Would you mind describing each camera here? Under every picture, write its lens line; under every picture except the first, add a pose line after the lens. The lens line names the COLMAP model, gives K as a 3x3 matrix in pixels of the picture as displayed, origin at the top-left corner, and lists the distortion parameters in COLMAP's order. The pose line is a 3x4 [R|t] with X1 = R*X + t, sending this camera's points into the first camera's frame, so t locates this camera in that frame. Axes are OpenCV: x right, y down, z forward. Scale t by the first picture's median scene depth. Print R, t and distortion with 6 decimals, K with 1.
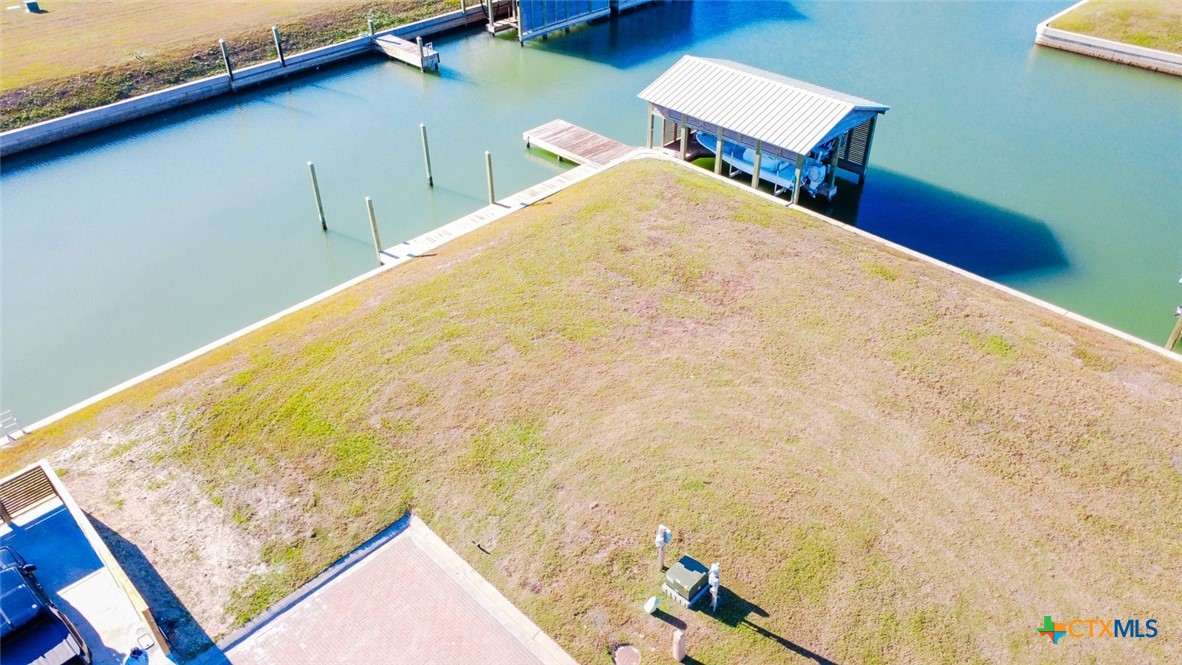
lens RADIAL K [[858.4, 0, 589.1], [0, 858.4, 332.2], [0, 0, 1]] dist [0.000446, -0.000626]
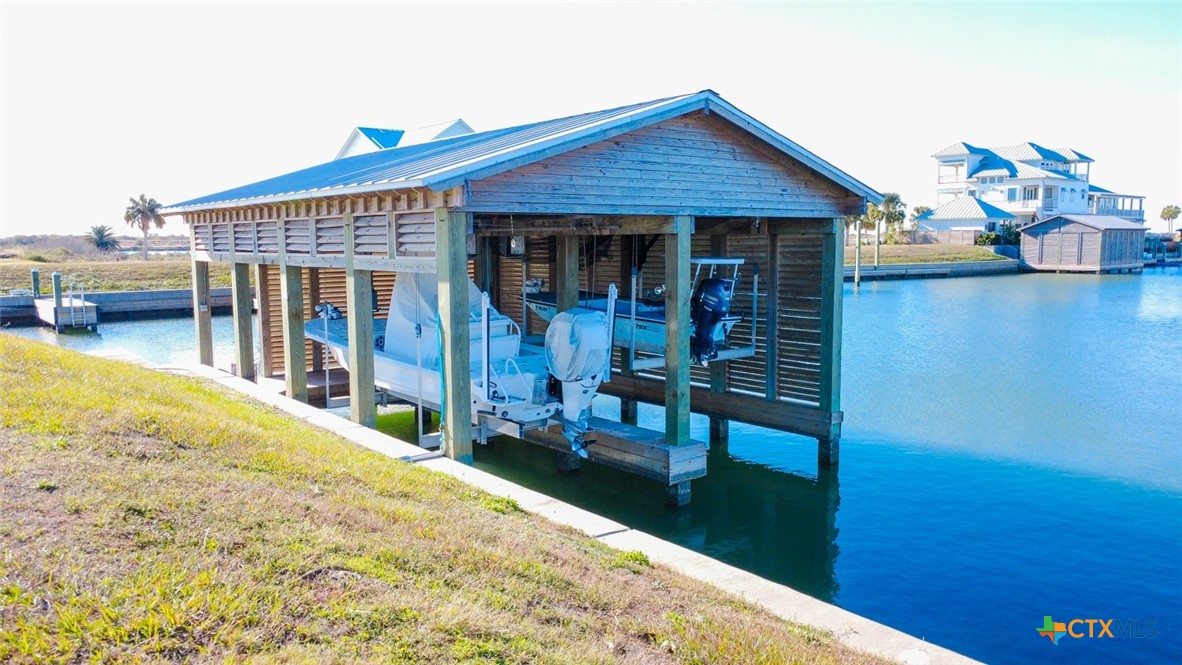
lens RADIAL K [[858.4, 0, 589.1], [0, 858.4, 332.2], [0, 0, 1]] dist [0.000446, -0.000626]
pose [[0.994262, 0.010186, -0.106484, 0.262325], [-0.062411, 0.863703, -0.500122, -0.062618], [0.086876, 0.503898, 0.859383, 0.708108]]
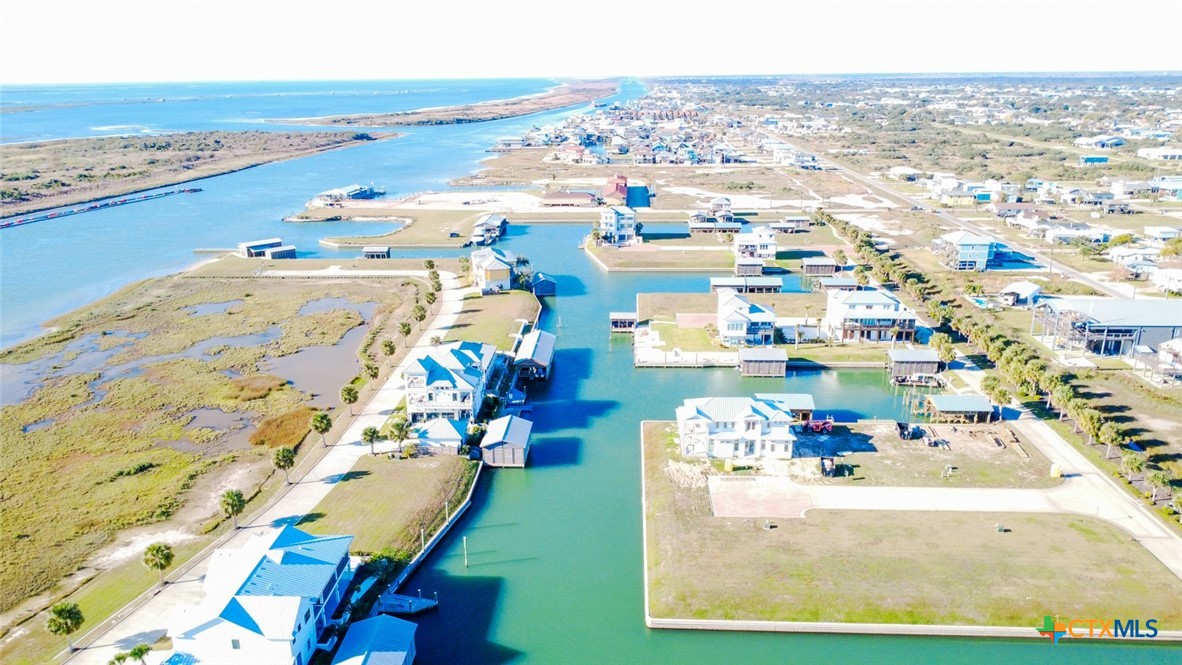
lens RADIAL K [[858.4, 0, 589.1], [0, 858.4, 332.2], [0, 0, 1]] dist [0.000446, -0.000626]
pose [[0.743395, -0.193176, 0.640350, -0.698882], [0.401606, 0.894509, -0.196384, -0.774313], [-0.534862, 0.403159, 0.742554, -0.538524]]
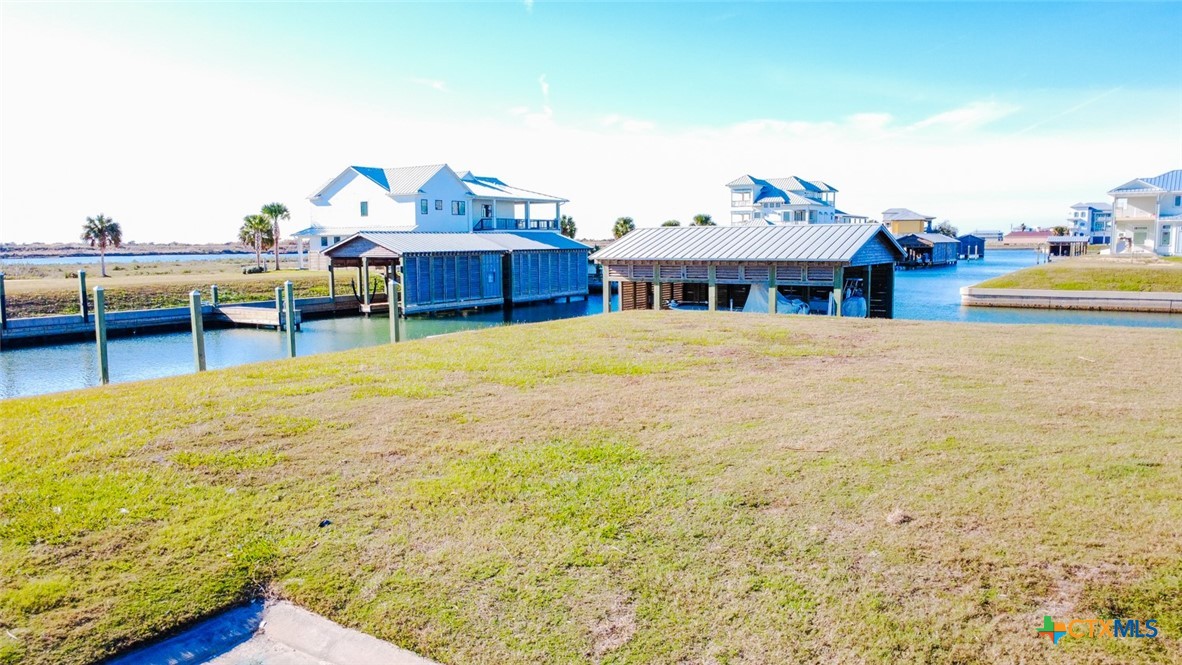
lens RADIAL K [[858.4, 0, 589.1], [0, 858.4, 332.2], [0, 0, 1]] dist [0.000446, -0.000626]
pose [[0.981784, -0.022027, 0.188719, -0.083326], [0.114677, 0.860637, -0.496139, 0.148825], [-0.151490, 0.508743, 0.847485, 0.380673]]
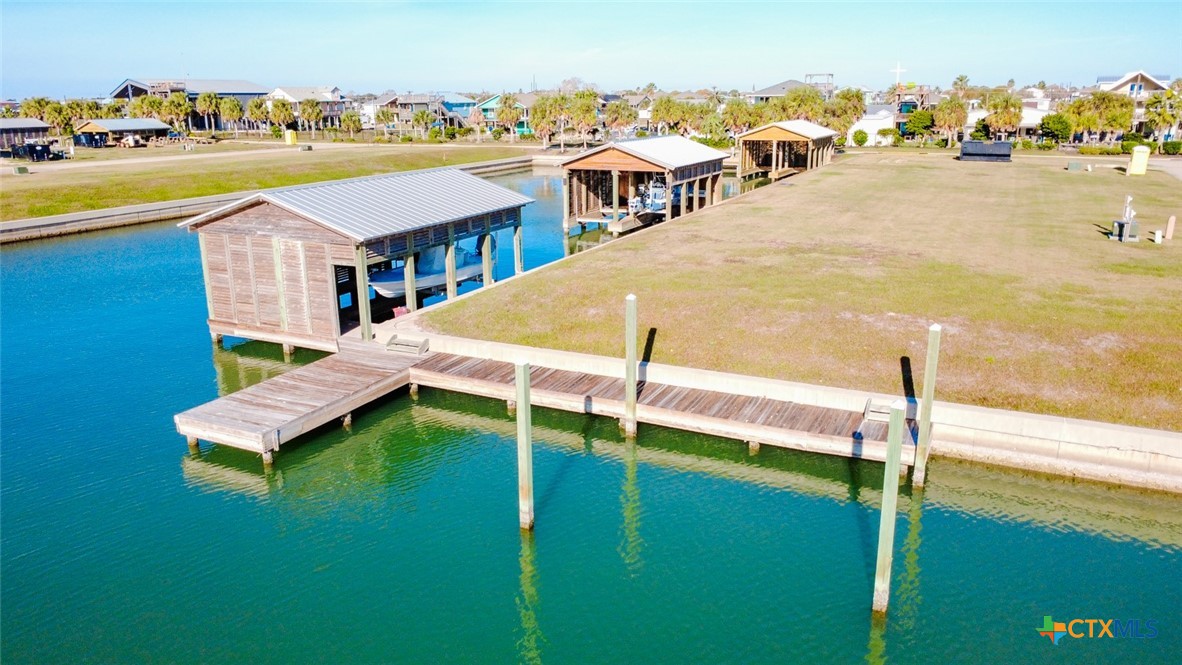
lens RADIAL K [[858.4, 0, 589.1], [0, 858.4, 332.2], [0, 0, 1]] dist [0.000446, -0.000626]
pose [[-0.315284, -0.242683, 0.917443, -0.486642], [0.575922, 0.719440, 0.388226, -0.345545], [-0.754261, 0.650777, -0.087061, 0.937315]]
